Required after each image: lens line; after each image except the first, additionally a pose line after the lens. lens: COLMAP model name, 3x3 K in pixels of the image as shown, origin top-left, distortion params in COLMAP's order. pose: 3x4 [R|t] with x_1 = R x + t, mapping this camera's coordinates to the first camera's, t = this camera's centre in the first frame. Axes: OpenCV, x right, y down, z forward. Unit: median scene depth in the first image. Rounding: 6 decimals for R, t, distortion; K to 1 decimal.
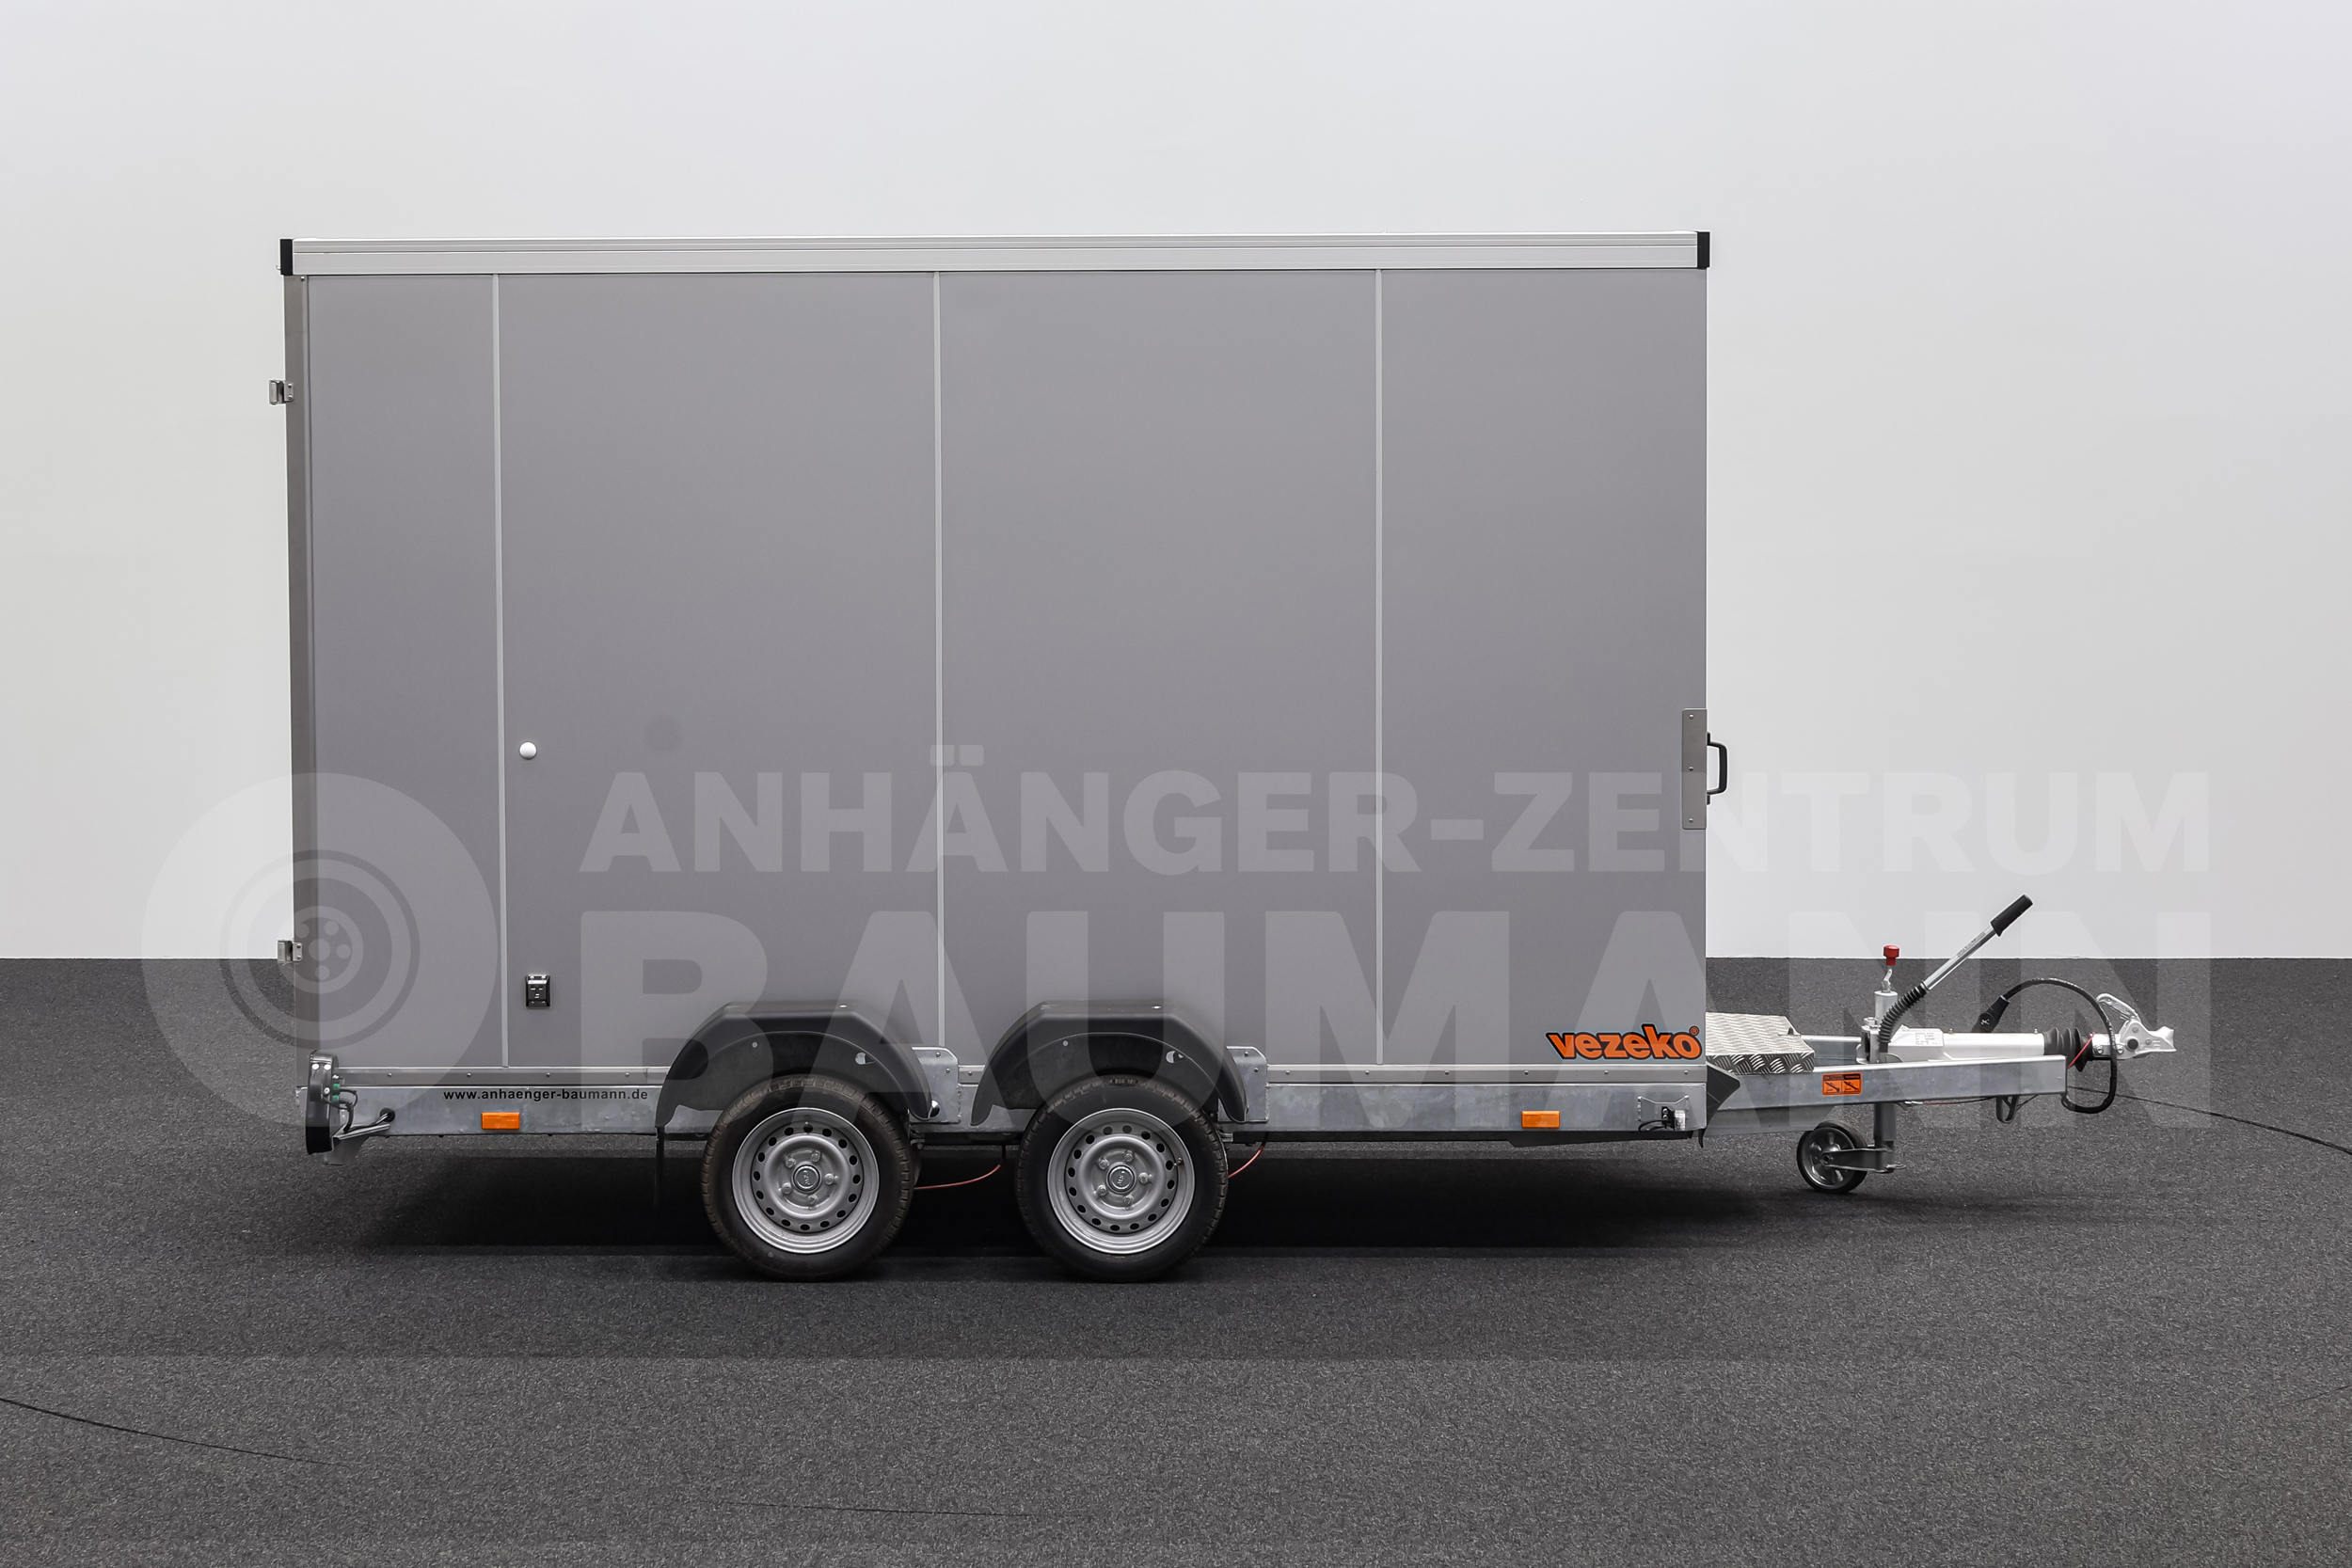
lens RADIAL K [[5087.9, 0, 1176.0], [0, 5087.9, 784.0], [0, 0, 1]] dist [-0.031103, -0.252171]
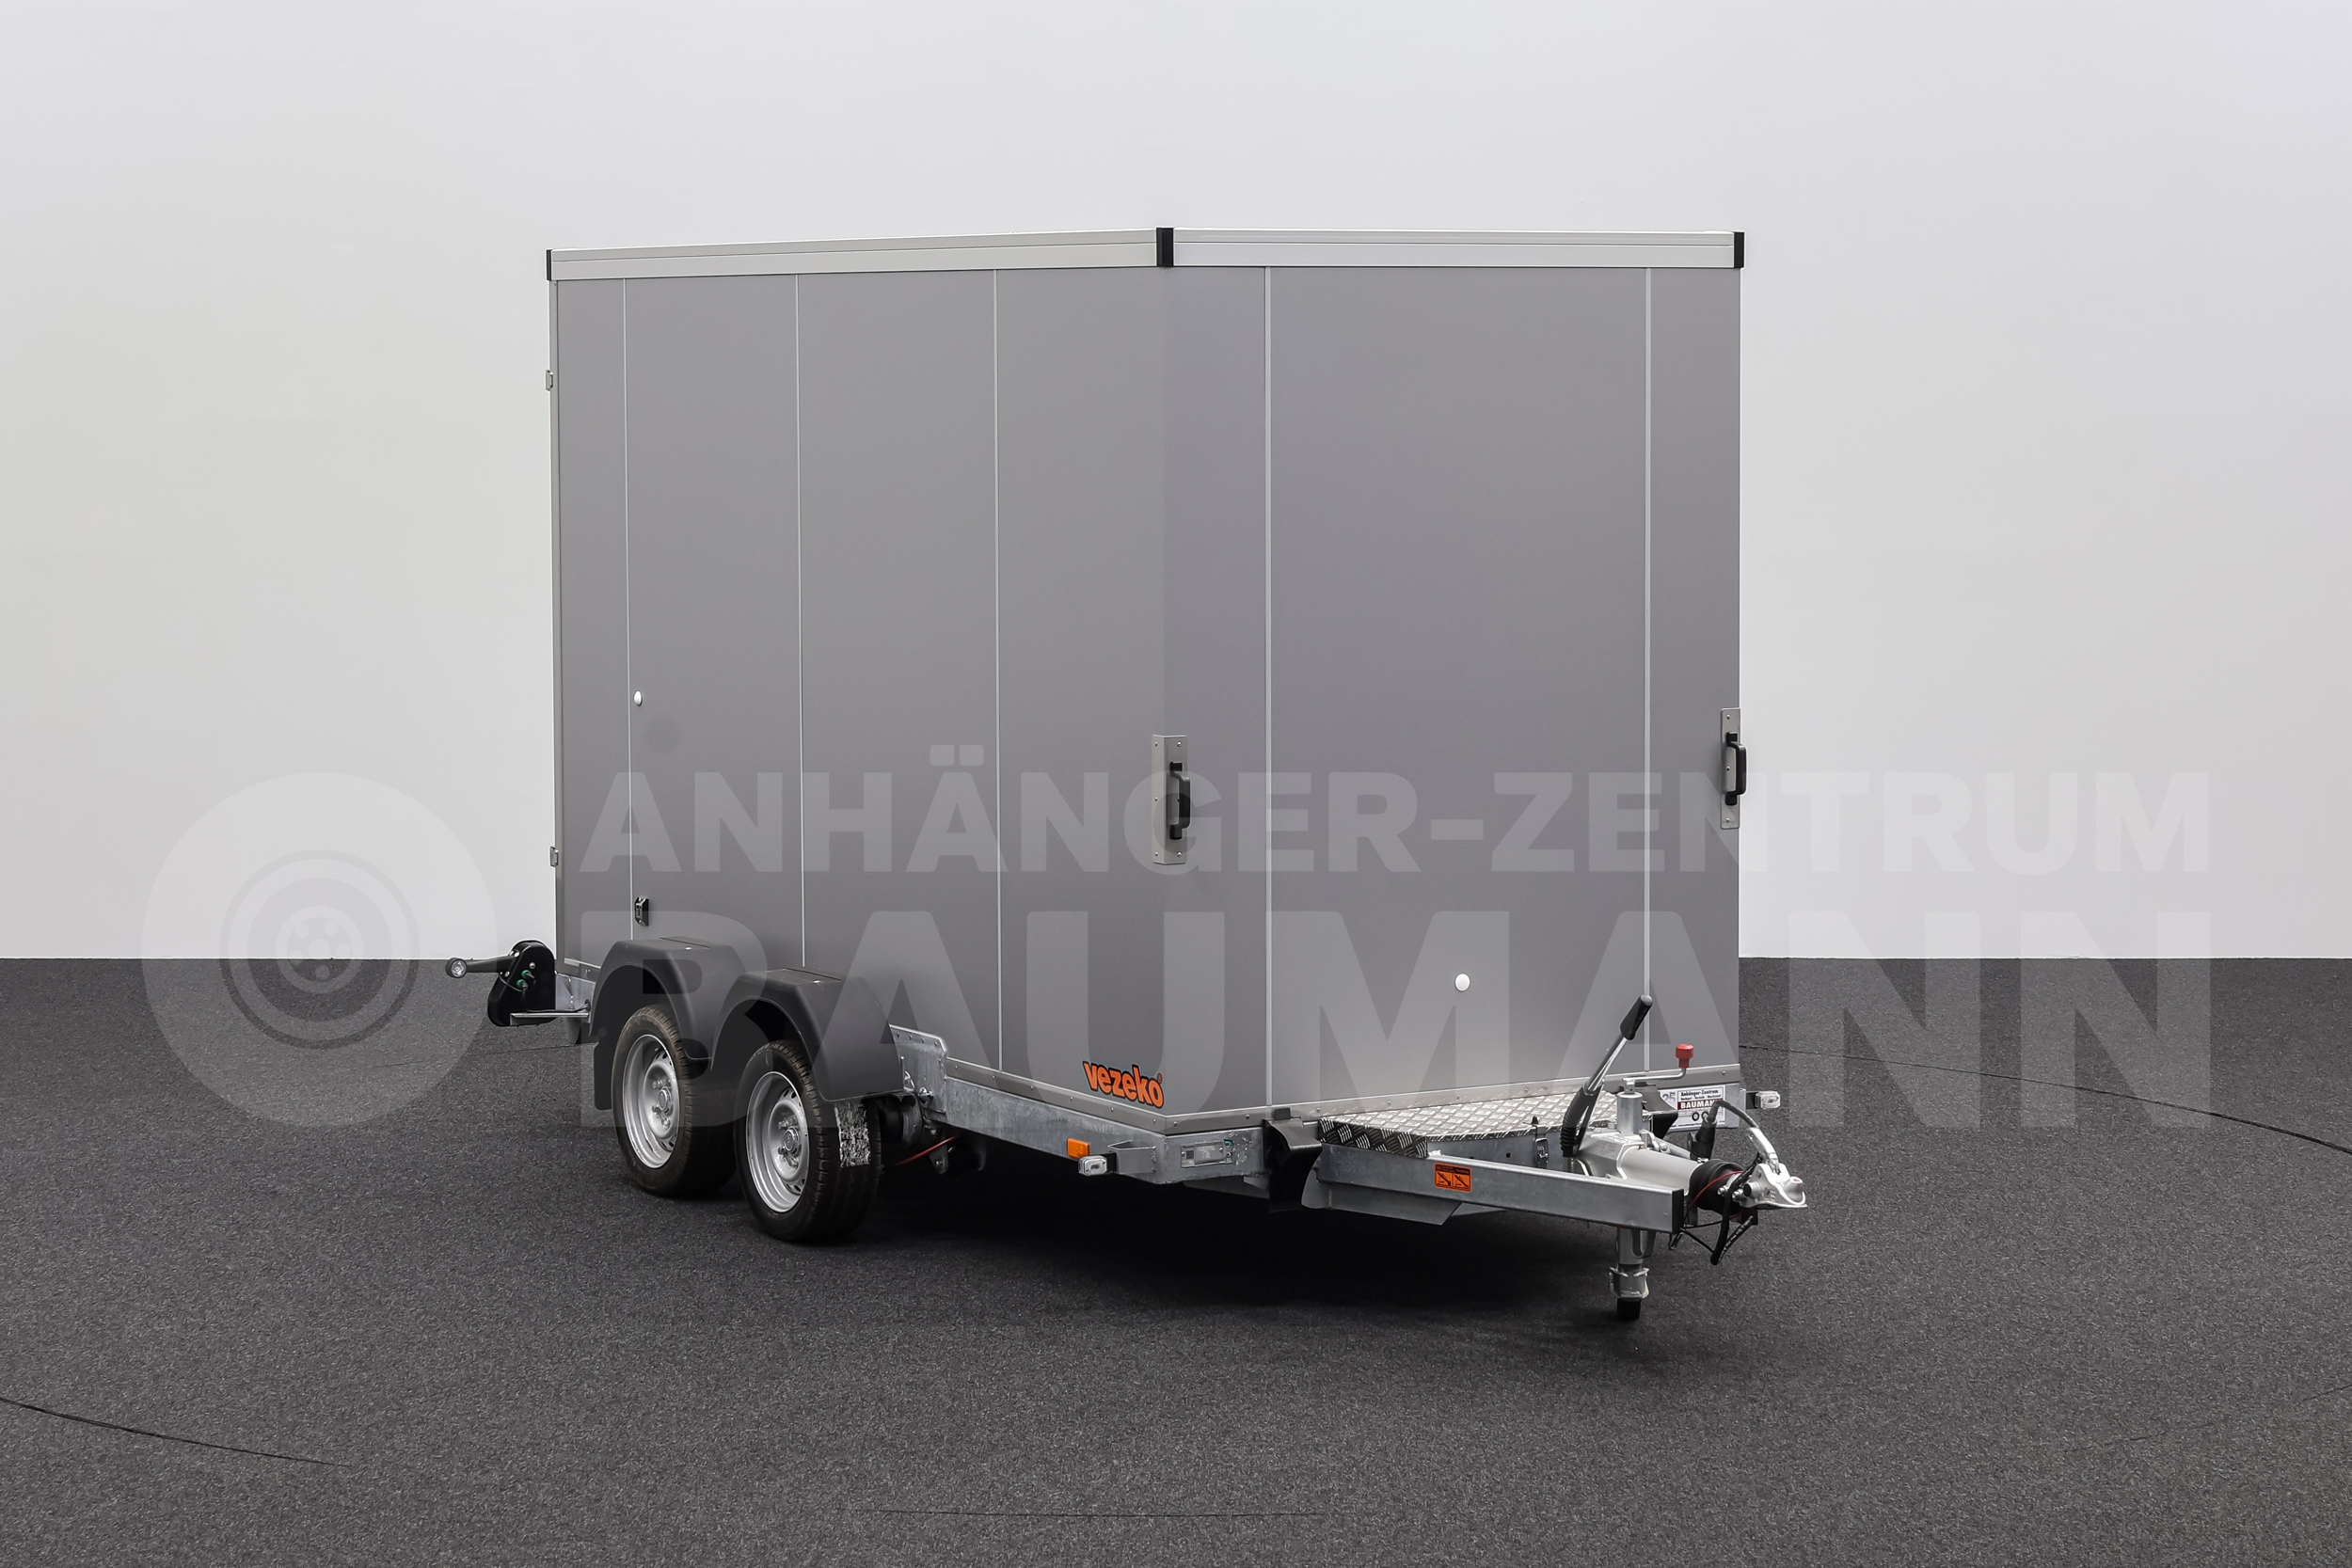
lens RADIAL K [[5087.9, 0, 1176.0], [0, 5087.9, 784.0], [0, 0, 1]] dist [-0.031103, -0.252171]
pose [[0.511604, 0.080278, -0.855463, 0.913760], [-0.081651, 0.995662, 0.044604, -0.048338], [0.855333, 0.047030, 0.515940, 0.521081]]
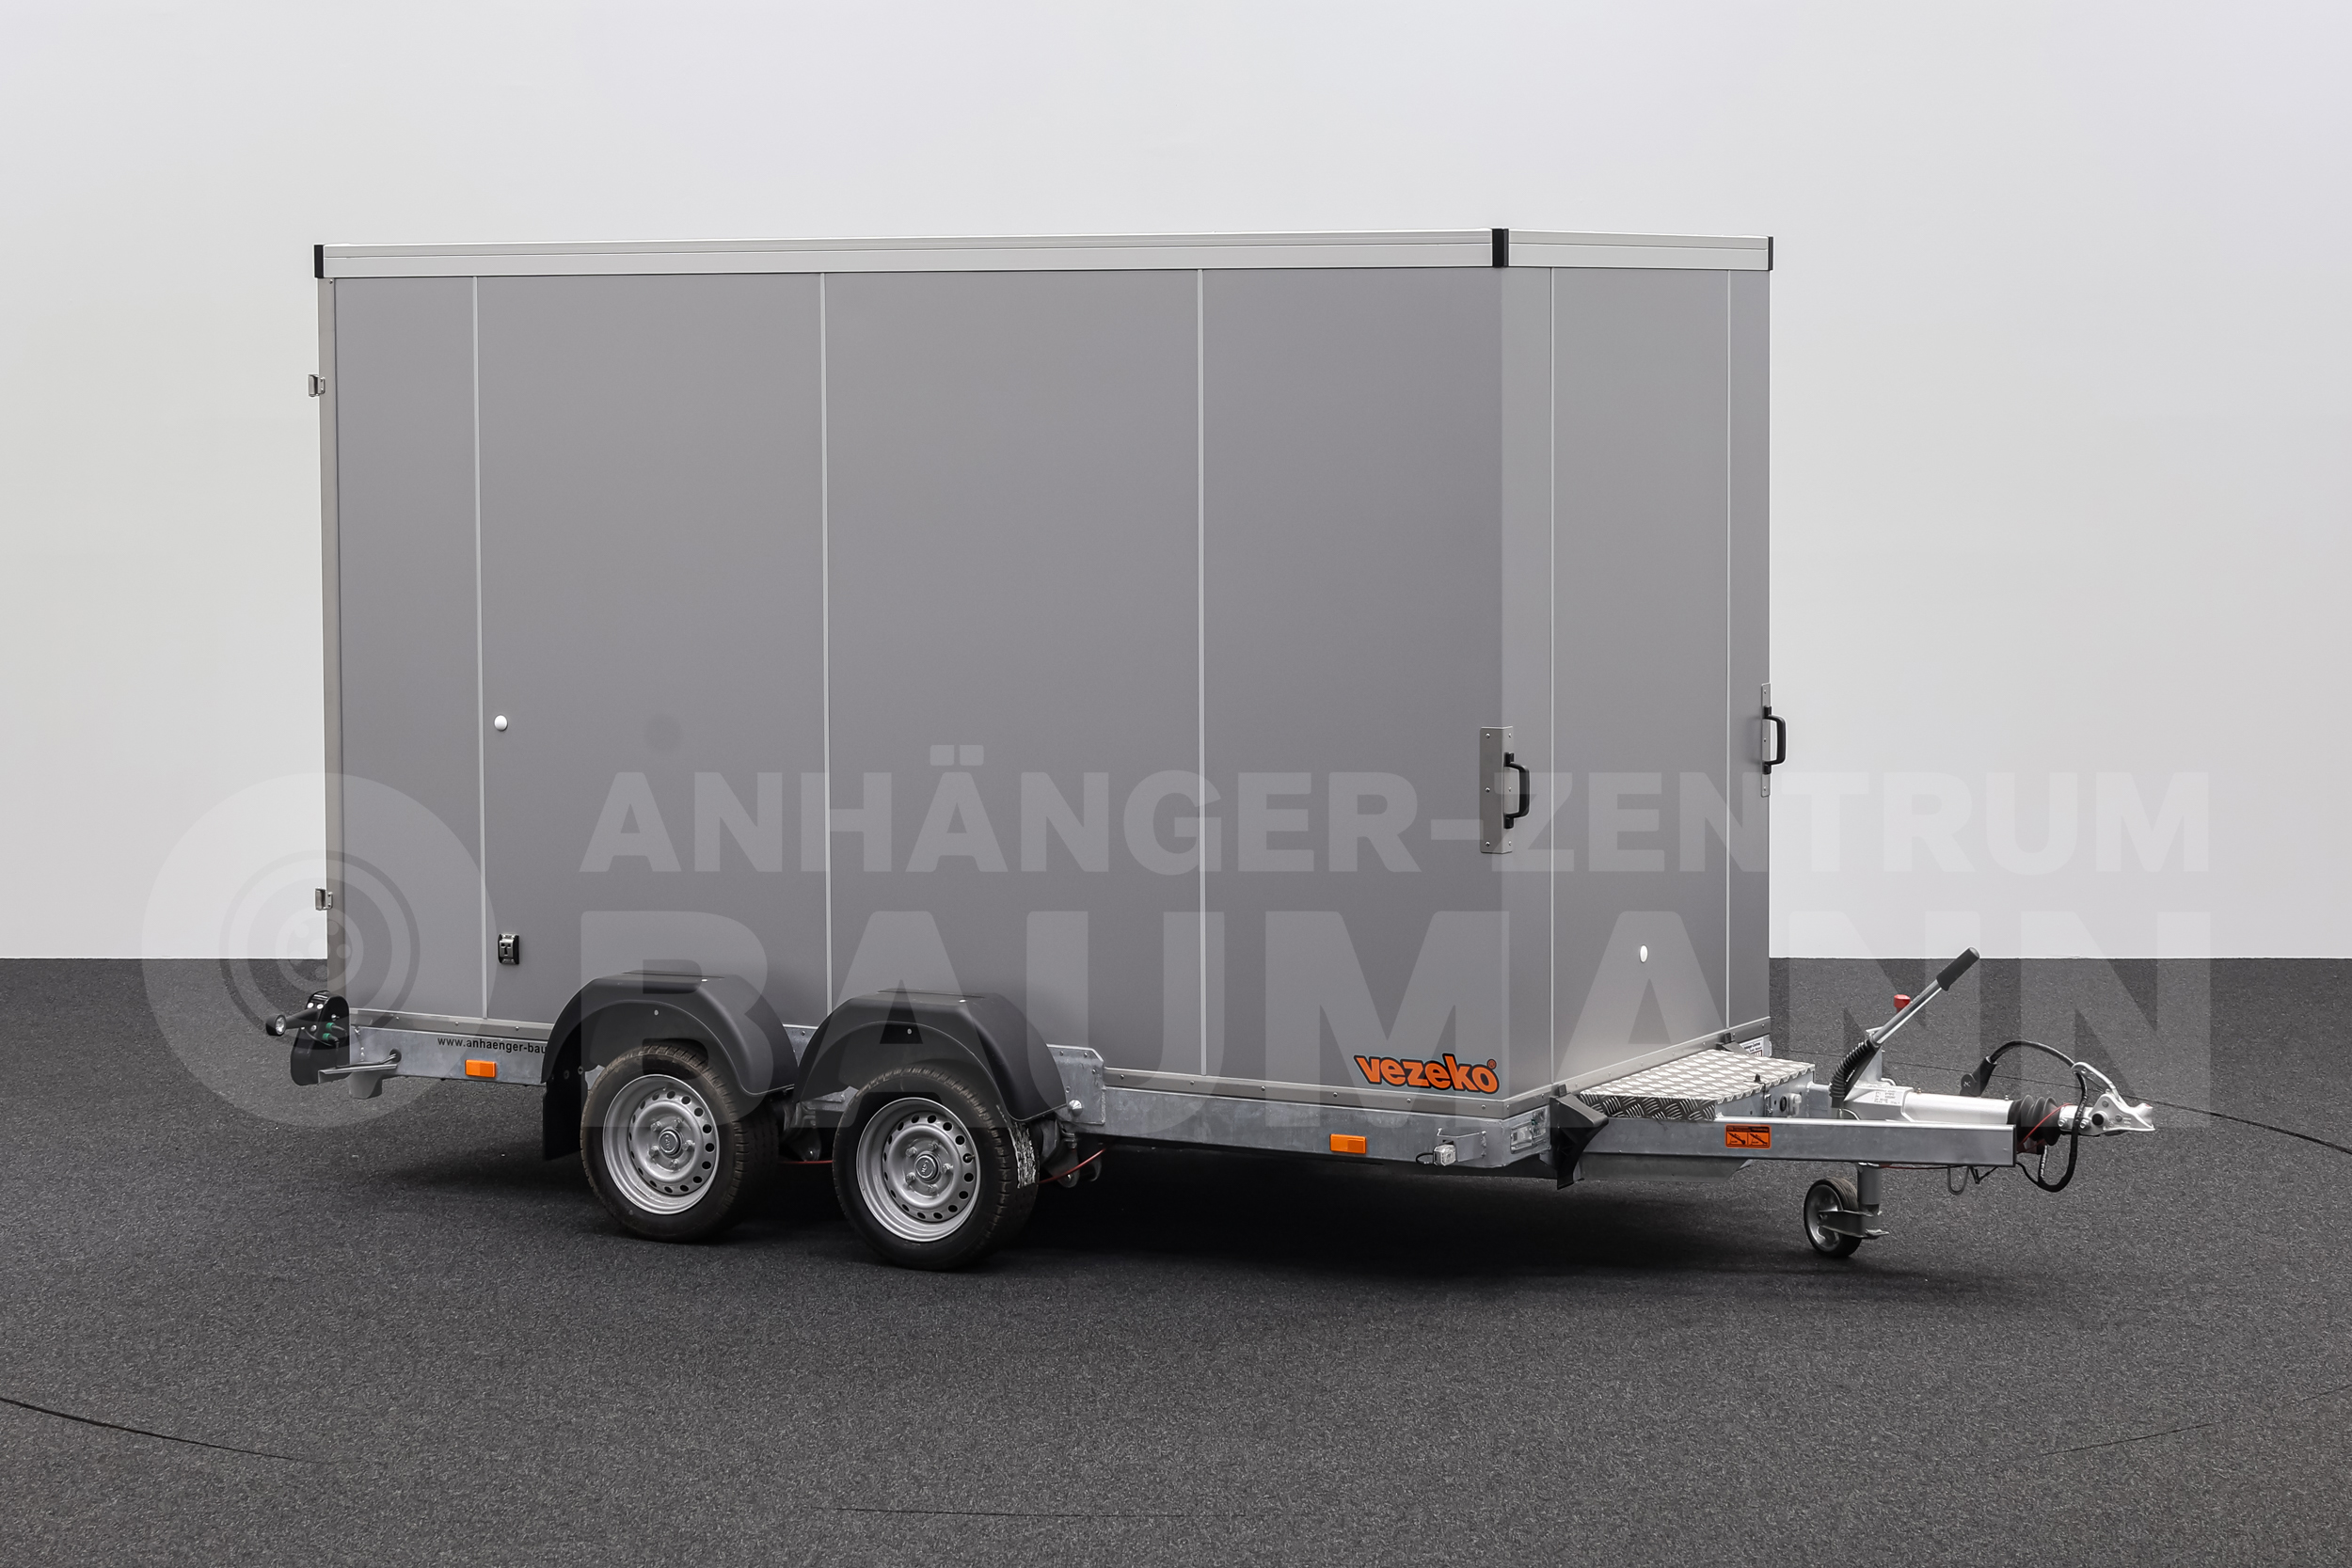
lens RADIAL K [[5087.9, 0, 1176.0], [0, 5087.9, 784.0], [0, 0, 1]] dist [-0.031103, -0.252171]
pose [[0.876607, 0.045009, -0.479097, 0.511842], [-0.045391, 0.998911, 0.010790, -0.011846], [0.479061, 0.012288, 0.877696, 0.132474]]
